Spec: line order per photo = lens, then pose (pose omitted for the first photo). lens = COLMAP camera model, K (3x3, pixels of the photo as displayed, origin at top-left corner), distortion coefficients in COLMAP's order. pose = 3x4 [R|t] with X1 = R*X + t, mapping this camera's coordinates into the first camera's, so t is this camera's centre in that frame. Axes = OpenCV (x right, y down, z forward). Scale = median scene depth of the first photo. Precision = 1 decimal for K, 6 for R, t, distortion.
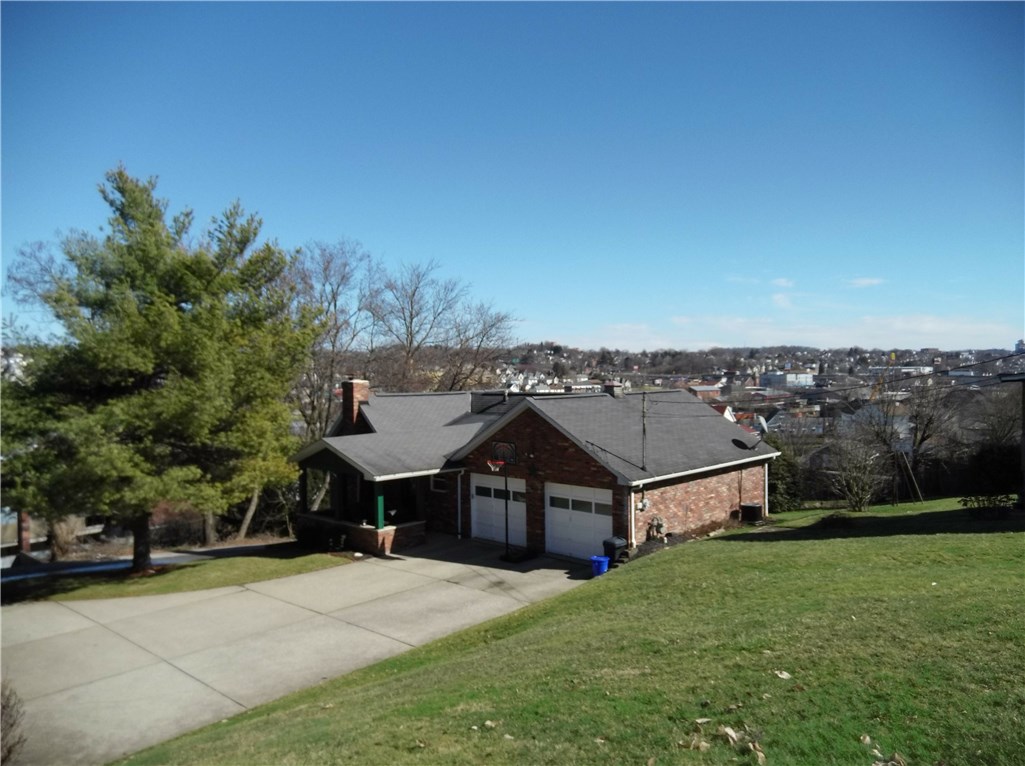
lens RADIAL K [[764.7, 0, 511.4], [0, 764.7, 378.0], [0, 0, 1]] dist [-0.008629, -0.014086]
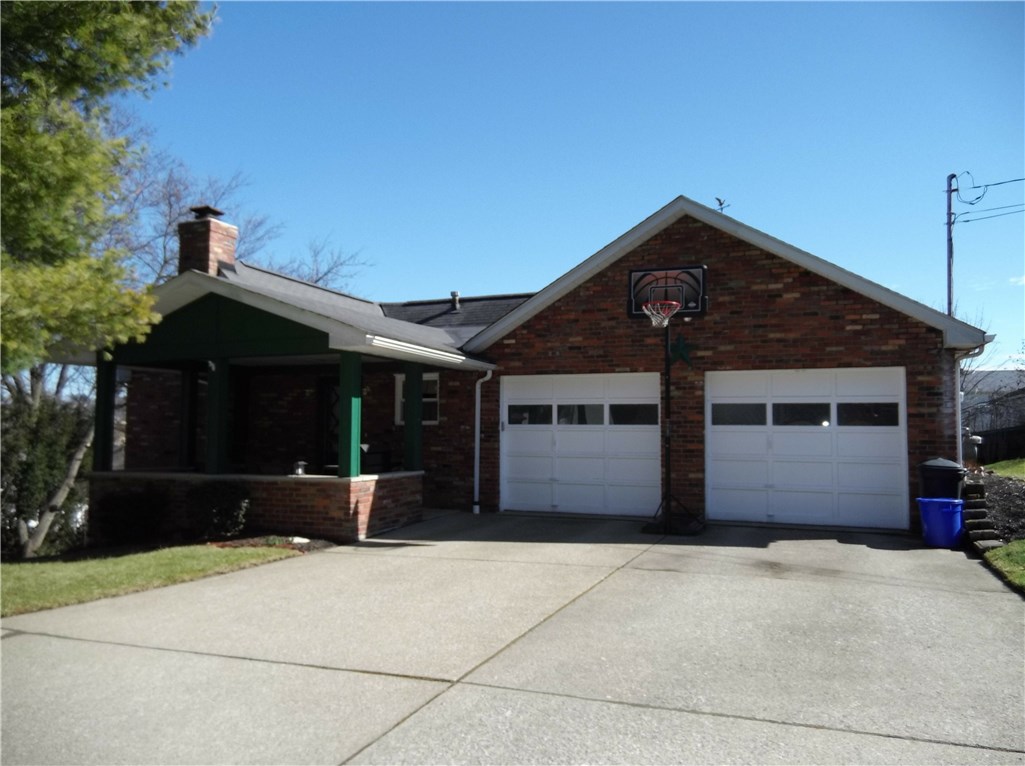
lens RADIAL K [[764.7, 0, 508.9], [0, 764.7, 378.2], [0, 0, 1]] dist [-0.008629, -0.014086]
pose [[0.930695, 0.044435, 0.363088, -0.245556], [-0.014893, 0.996375, -0.083761, 0.177747], [-0.365493, 0.072549, 0.927982, 0.580770]]
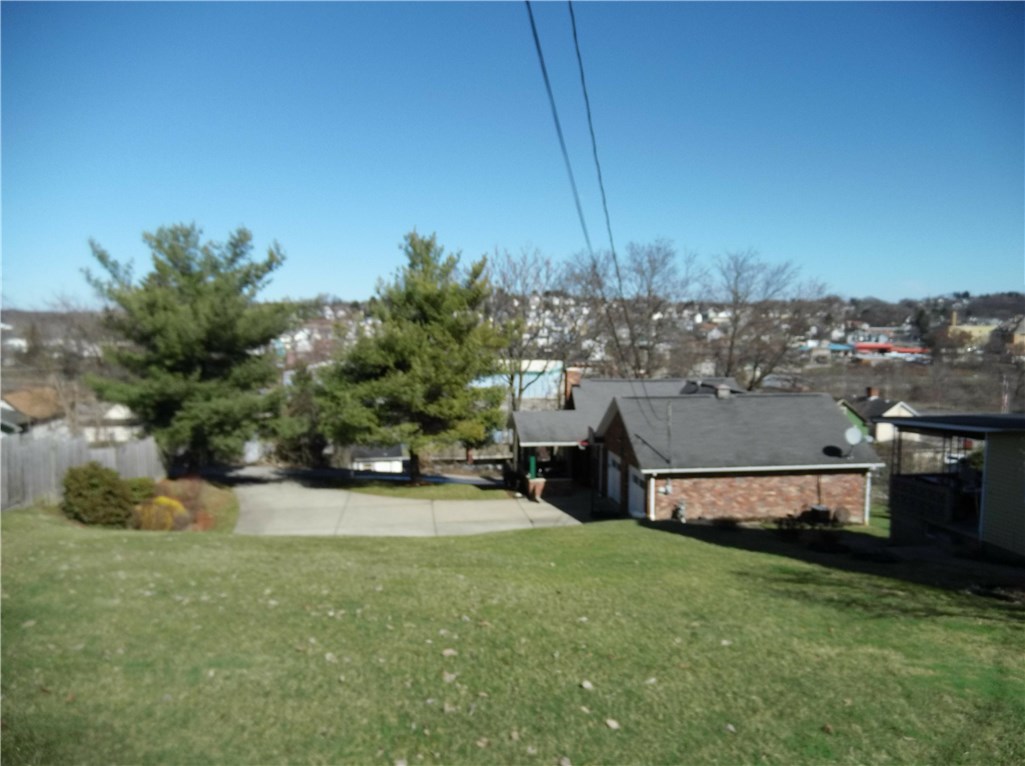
lens RADIAL K [[764.7, 0, 514.5], [0, 764.7, 378.8], [0, 0, 1]] dist [-0.008629, -0.014086]
pose [[0.776219, 0.062967, -0.627311, 0.681110], [-0.018710, 0.996862, 0.076910, -0.097432], [0.630186, -0.047962, 0.774961, -0.111623]]
